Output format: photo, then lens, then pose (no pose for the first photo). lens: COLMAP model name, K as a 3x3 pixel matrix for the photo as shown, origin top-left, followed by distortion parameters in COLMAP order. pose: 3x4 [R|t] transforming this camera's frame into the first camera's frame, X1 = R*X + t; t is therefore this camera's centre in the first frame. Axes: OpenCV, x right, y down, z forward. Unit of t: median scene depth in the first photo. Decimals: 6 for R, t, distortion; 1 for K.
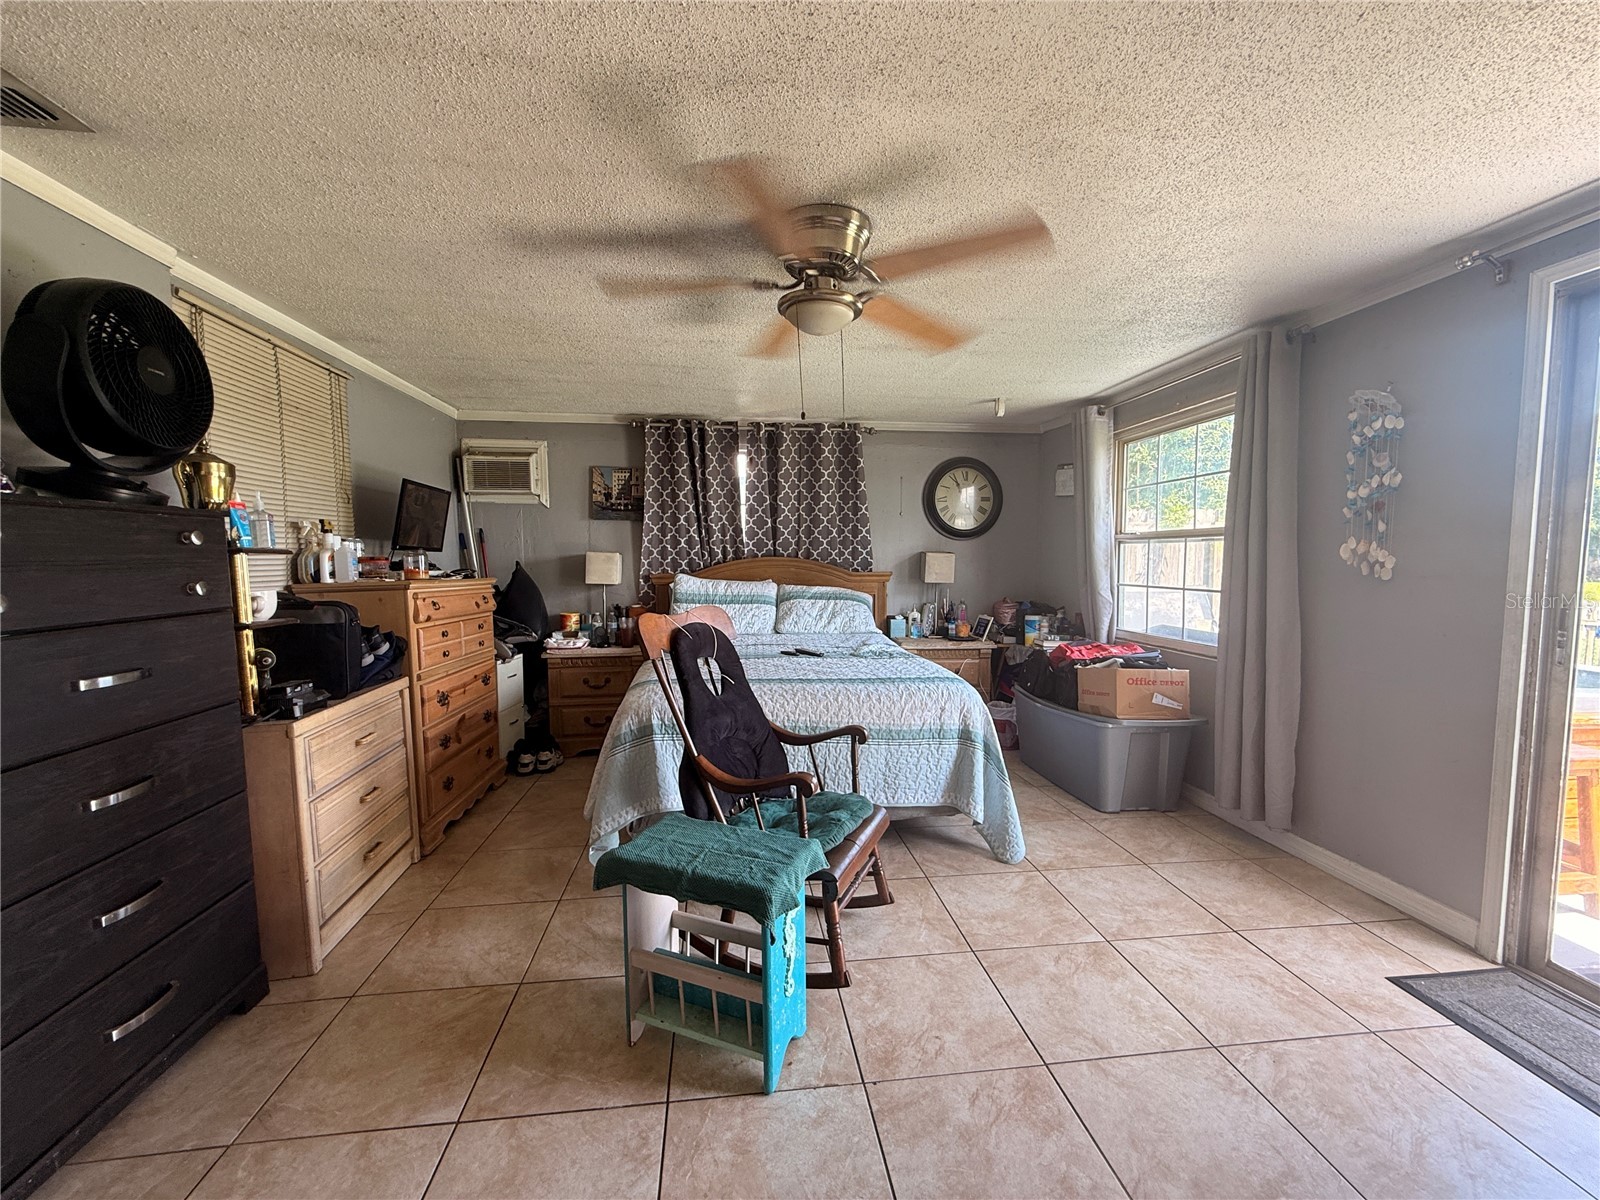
lens RADIAL K [[637.3, 0, 795.8], [0, 637.3, 601.5], [0, 0, 1]] dist [0.000785, -0.000194]
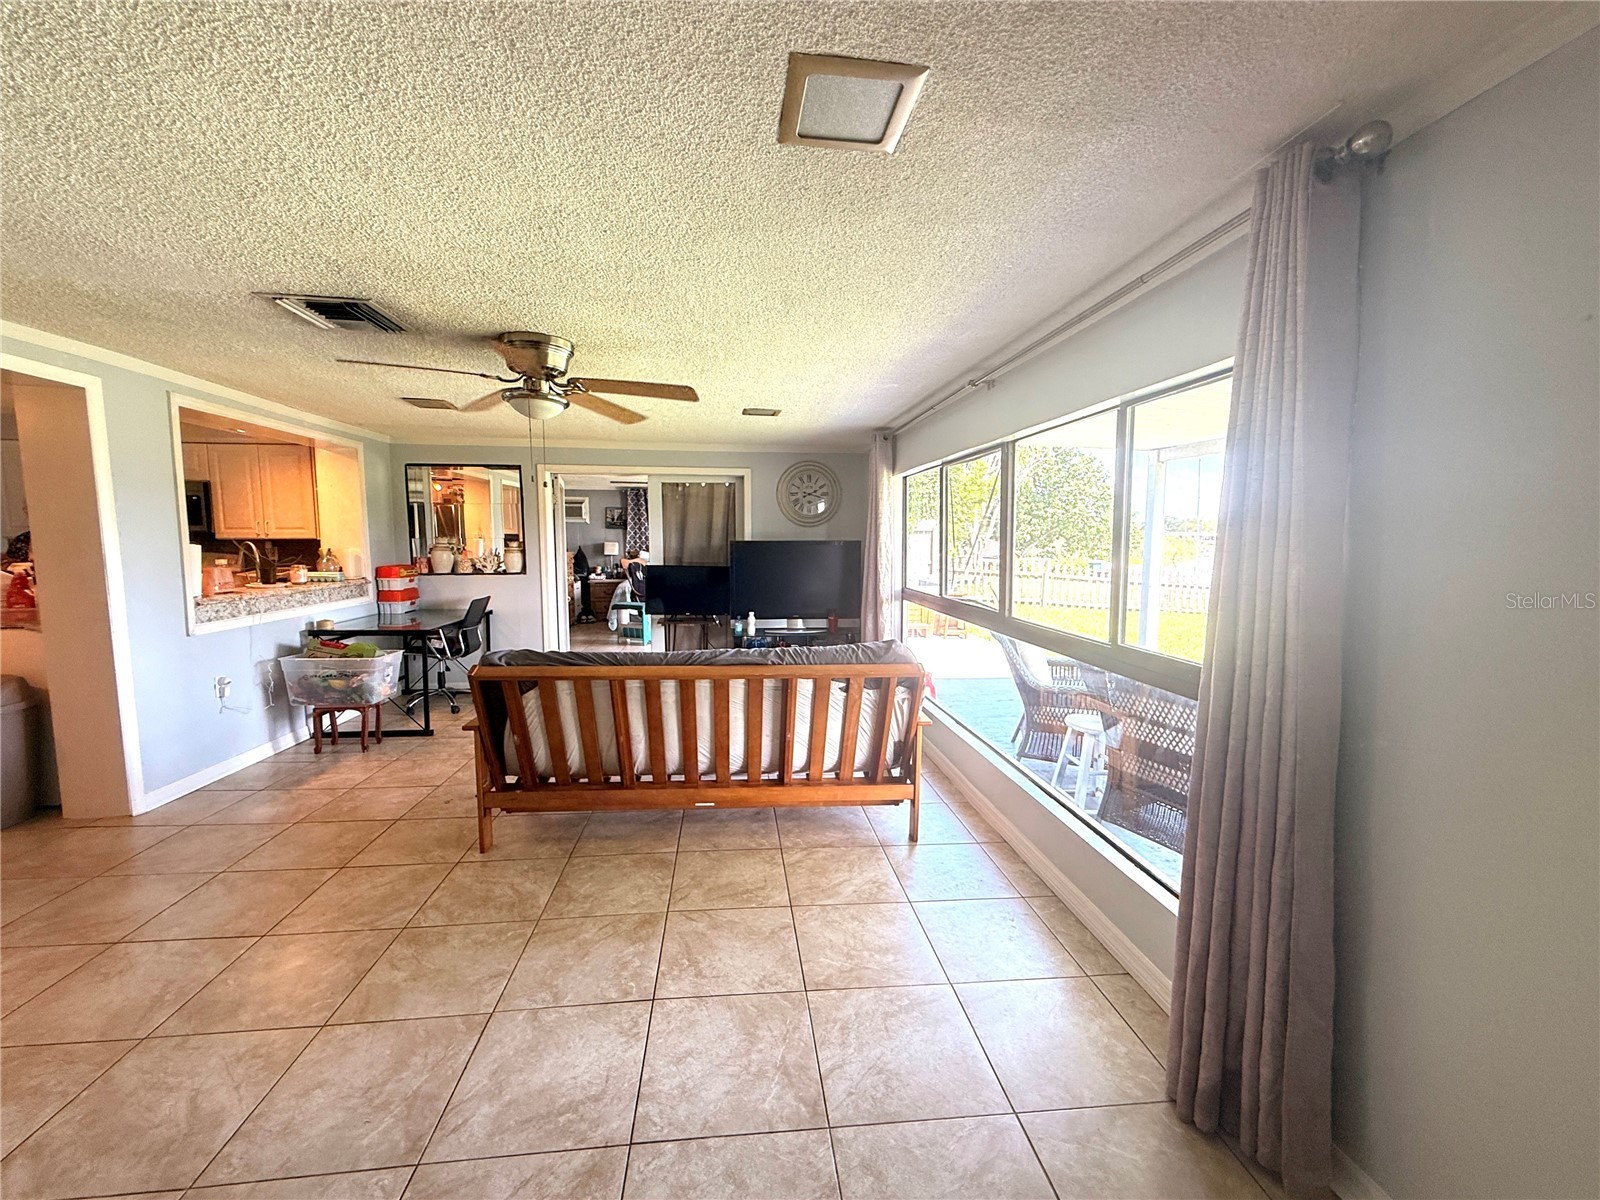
lens RADIAL K [[643.7, 0, 789.4], [0, 643.7, 600.5], [0, 0, 1]] dist [0.000344, 0.000306]
pose [[0.999938, 0.008949, -0.006579, 0.417635], [-0.008804, 0.999726, 0.021667, 0.090785], [0.006771, -0.021608, 0.999744, -1.528673]]
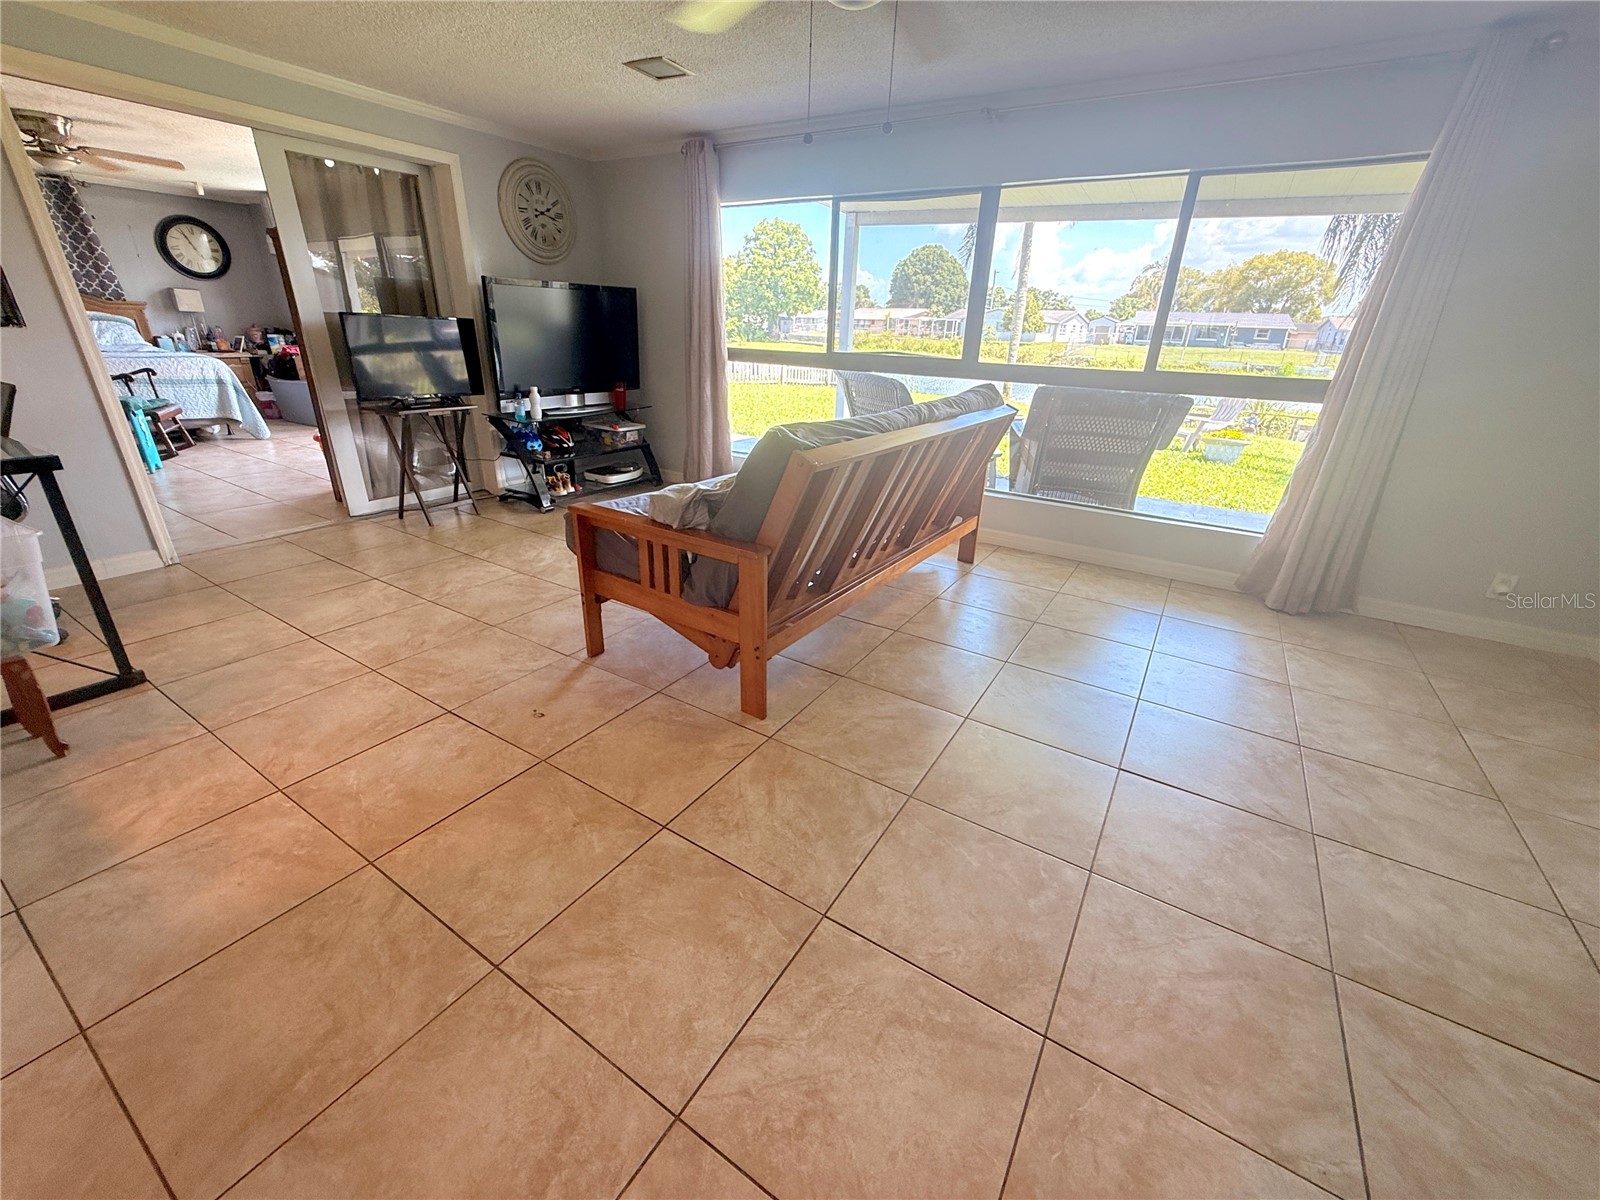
lens RADIAL K [[646.2, 0, 799.5], [0, 646.2, 601.7], [0, 0, 1]] dist [0.002101, 0.000289]
pose [[0.627732, -0.285726, 0.724095, -0.180292], [0.023592, 0.936755, 0.349188, 0.115280], [-0.778072, -0.202114, 0.594772, -1.183247]]
